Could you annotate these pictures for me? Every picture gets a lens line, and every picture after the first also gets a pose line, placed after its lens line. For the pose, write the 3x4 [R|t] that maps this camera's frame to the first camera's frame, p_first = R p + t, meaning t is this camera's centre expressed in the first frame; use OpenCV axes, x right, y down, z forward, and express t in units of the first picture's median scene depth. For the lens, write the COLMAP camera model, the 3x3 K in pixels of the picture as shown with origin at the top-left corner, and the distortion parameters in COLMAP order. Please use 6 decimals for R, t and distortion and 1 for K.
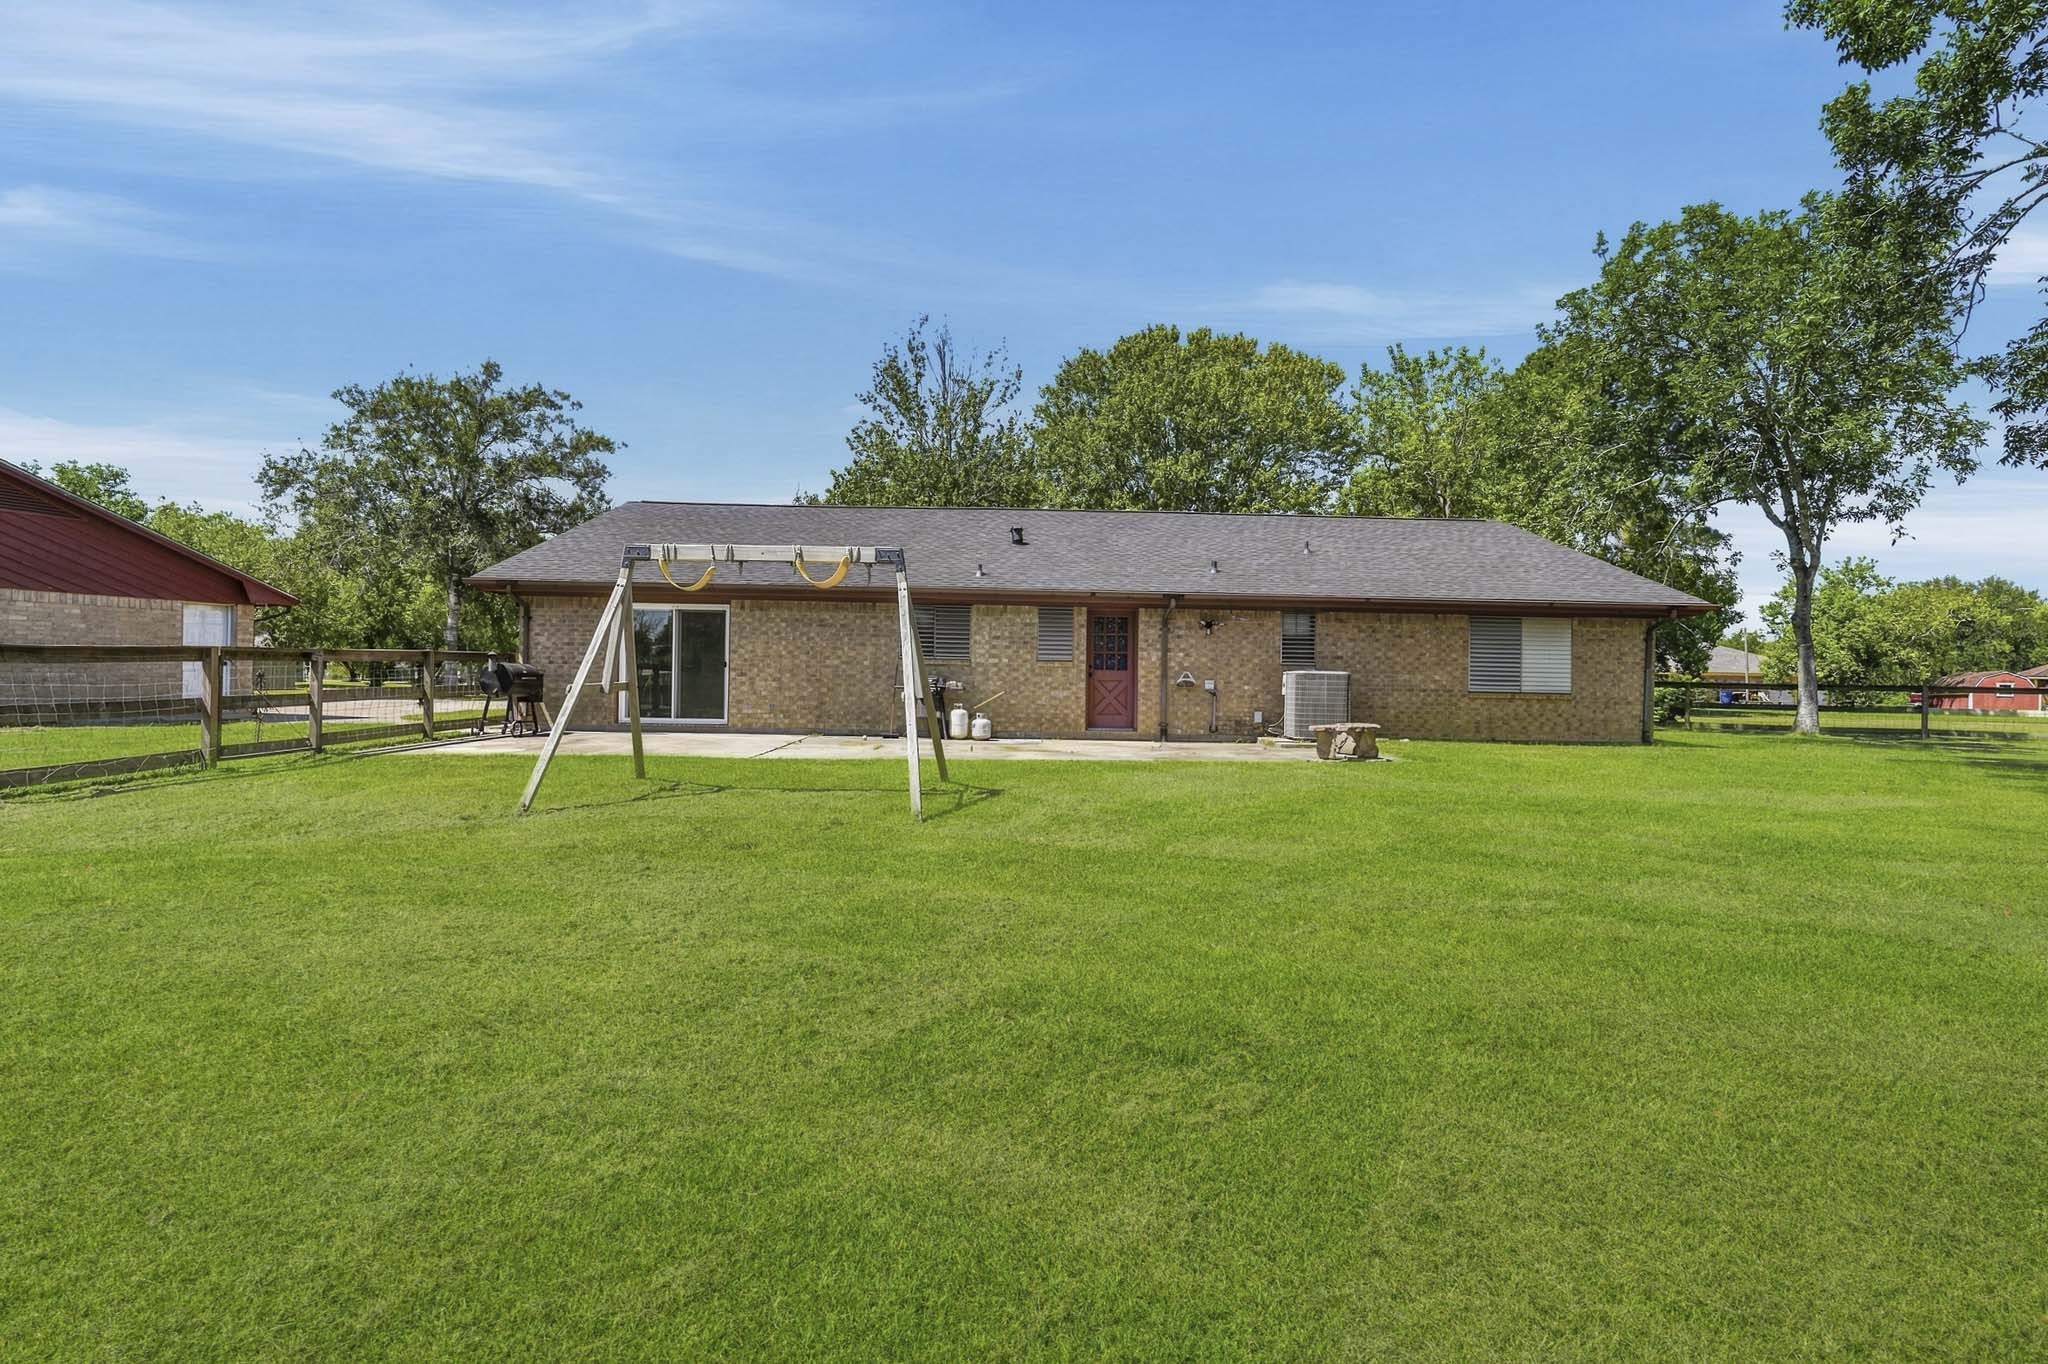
lens RADIAL K [[905.4, 0, 1013.9], [0, 905.4, 683.1], [0, 0, 1]] dist [-0.002643, 0.000905]
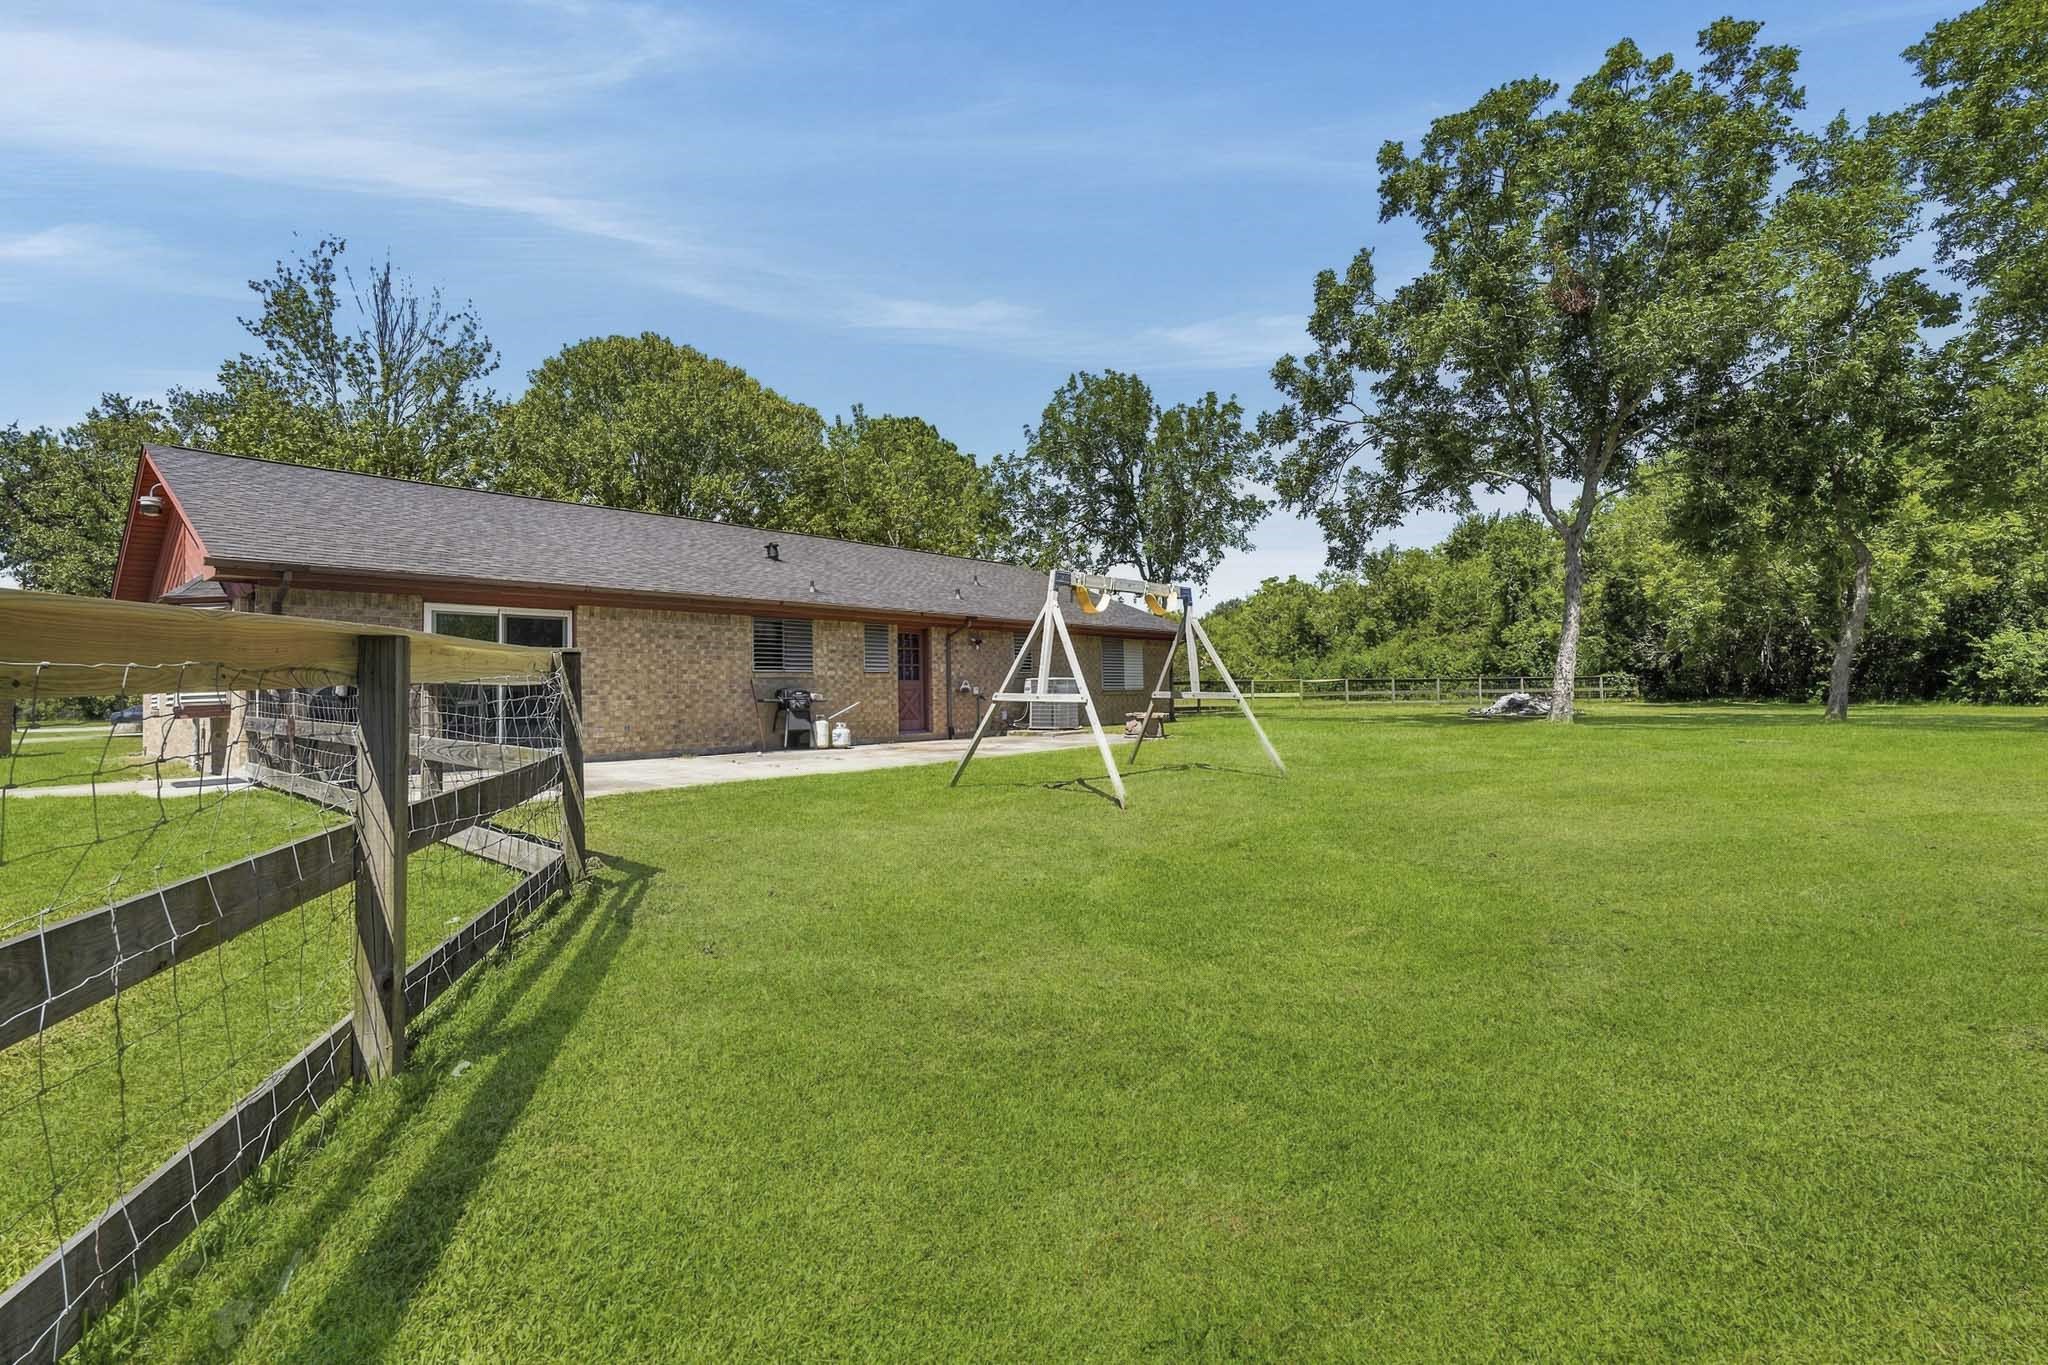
lens RADIAL K [[889.6, 0, 1014.9], [0, 889.6, 676.1], [0, 0, 1]] dist [0.003814, 0.000180]
pose [[0.691076, -0.015225, 0.722622, -0.618002], [0.030958, 0.999484, -0.008548, -0.005824], [-0.722119, 0.028278, 0.691190, 0.129919]]
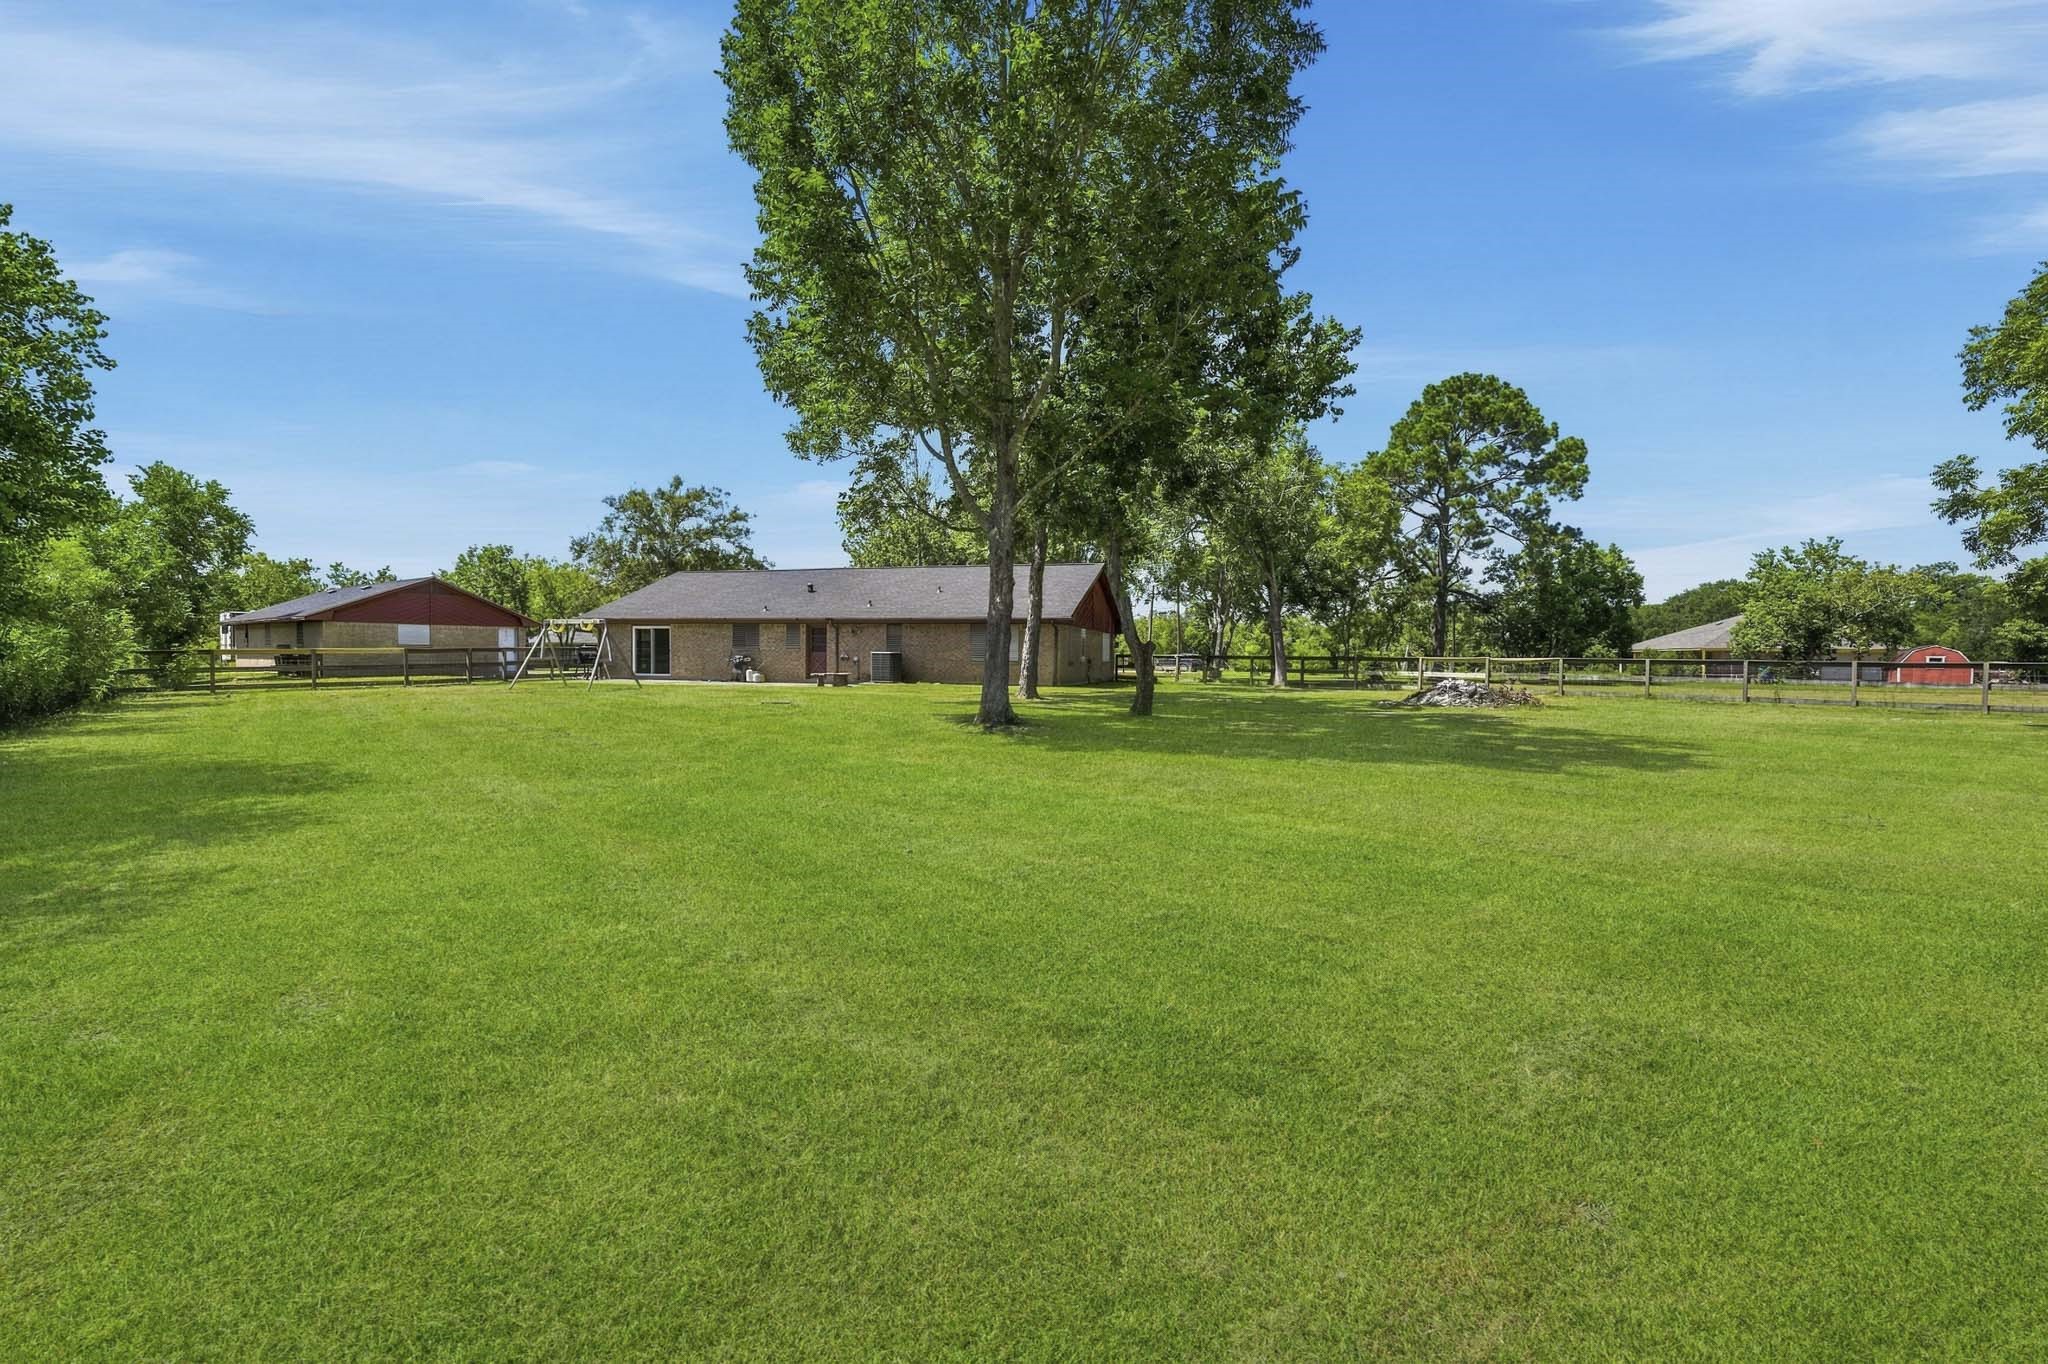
lens RADIAL K [[905.4, 0, 1027.5], [0, 905.4, 674.6], [0, 0, 1]] dist [-0.002643, 0.000905]
pose [[0.953923, -0.001373, -0.300047, 1.289793], [0.003515, 0.999972, 0.006599, 0.028430], [0.300030, -0.007349, 0.953902, -0.998035]]
